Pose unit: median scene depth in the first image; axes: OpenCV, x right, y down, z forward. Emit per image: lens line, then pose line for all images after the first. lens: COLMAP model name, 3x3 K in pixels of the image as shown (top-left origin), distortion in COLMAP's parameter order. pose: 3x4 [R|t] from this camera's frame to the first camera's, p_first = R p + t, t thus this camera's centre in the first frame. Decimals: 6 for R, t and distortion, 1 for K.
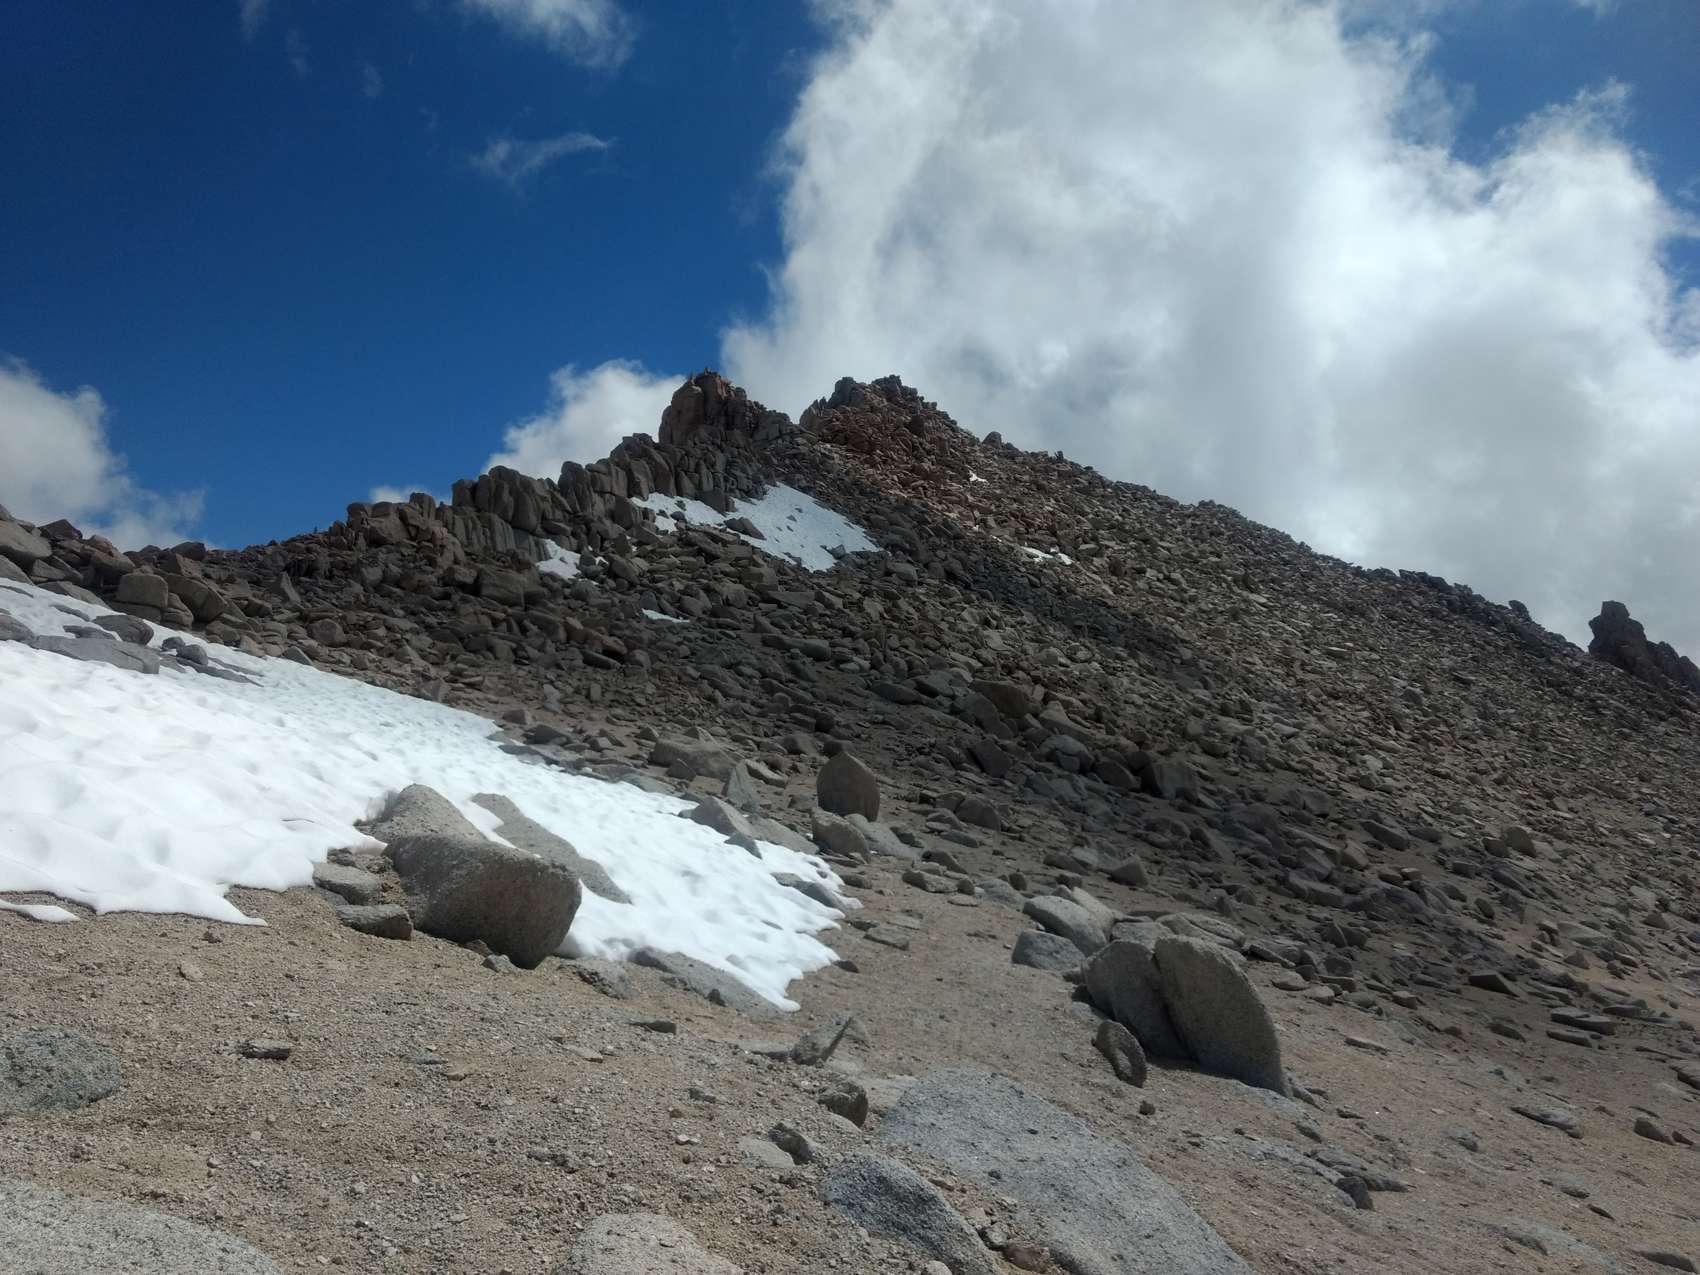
lens RADIAL K [[1289.1, 0, 850.0], [0, 1289.1, 637.5], [0, 0, 1]] dist [0.065948, -0.064442]
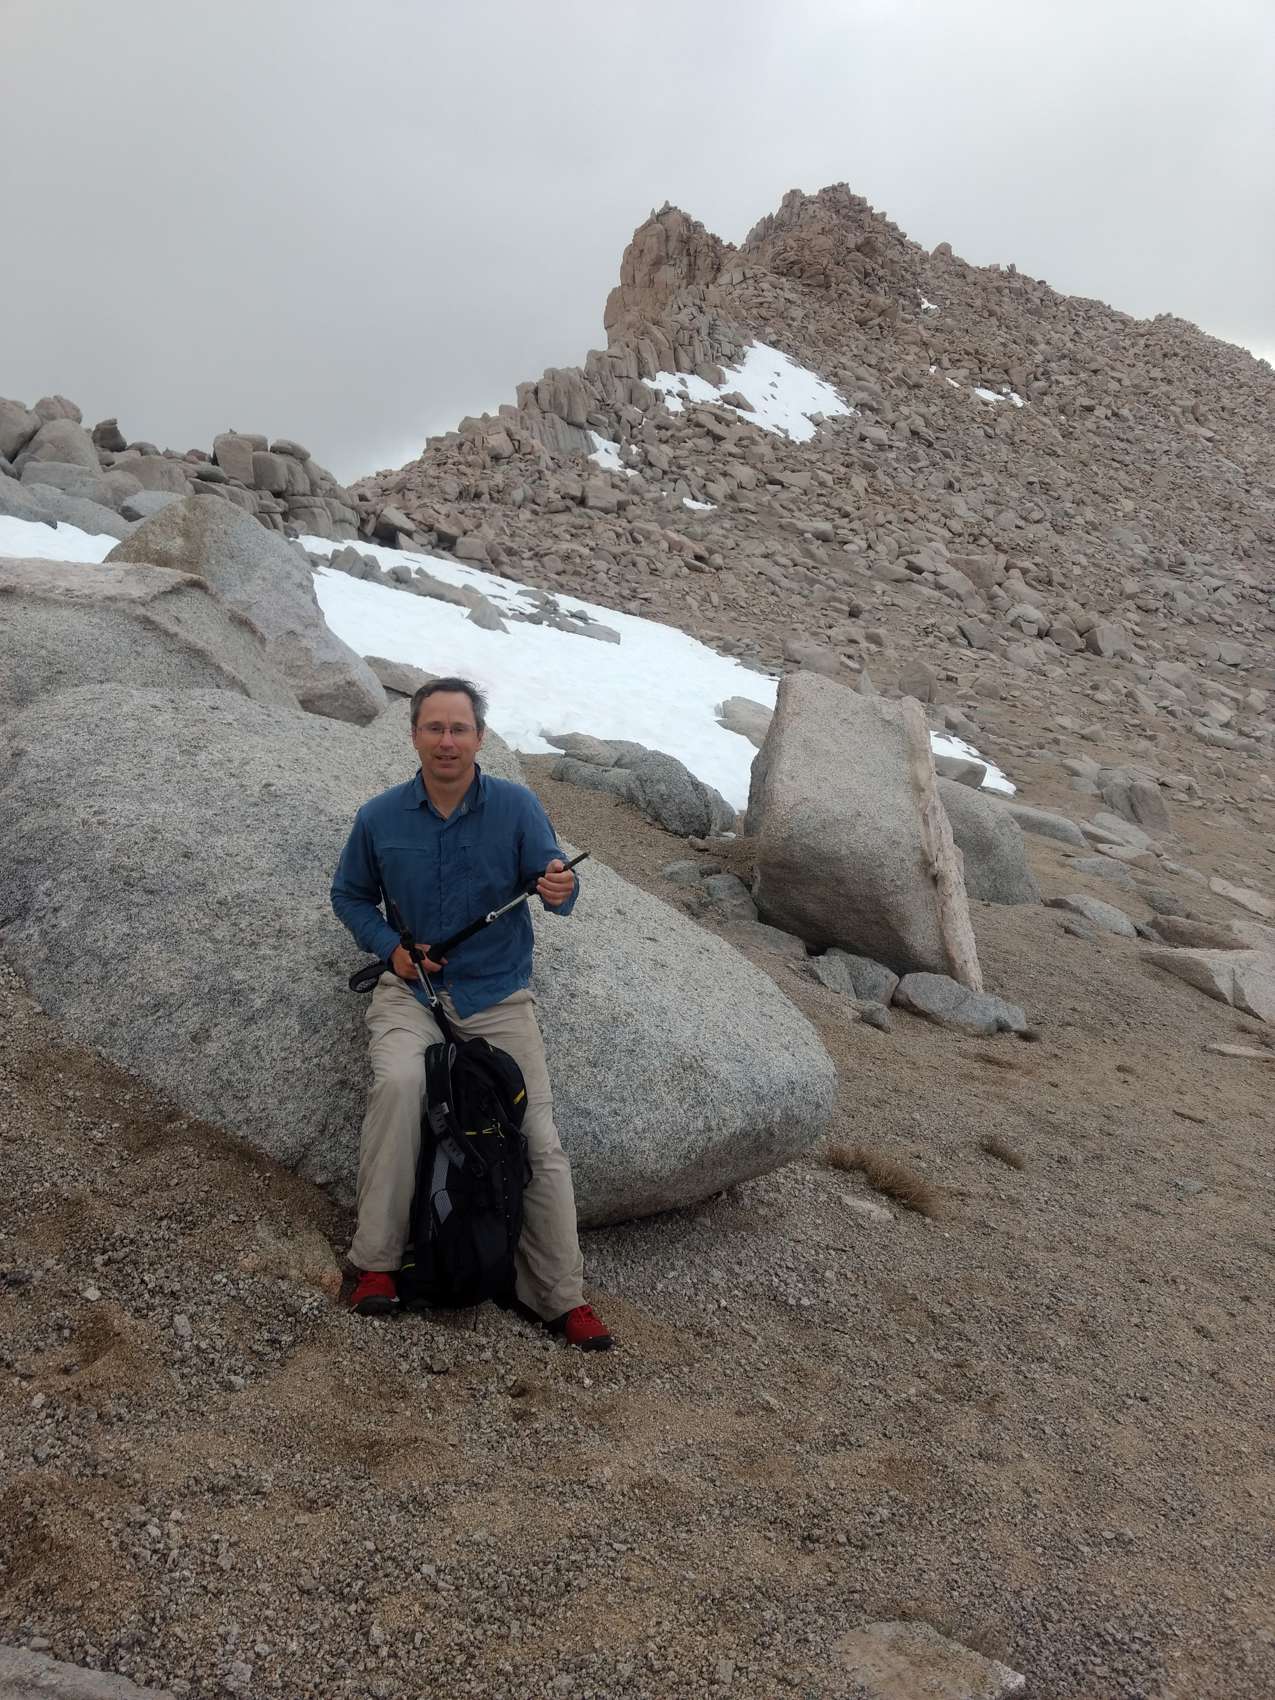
lens RADIAL K [[1277.7, 0, 690.6], [0, 1277.7, 844.9], [0, 0, 1]] dist [-0.010795, -0.002558]
pose [[0.998084, 0.015819, -0.059814, -0.051491], [0.002353, 0.956357, 0.292191, -0.042046], [0.061826, -0.291772, 0.954488, -0.163300]]
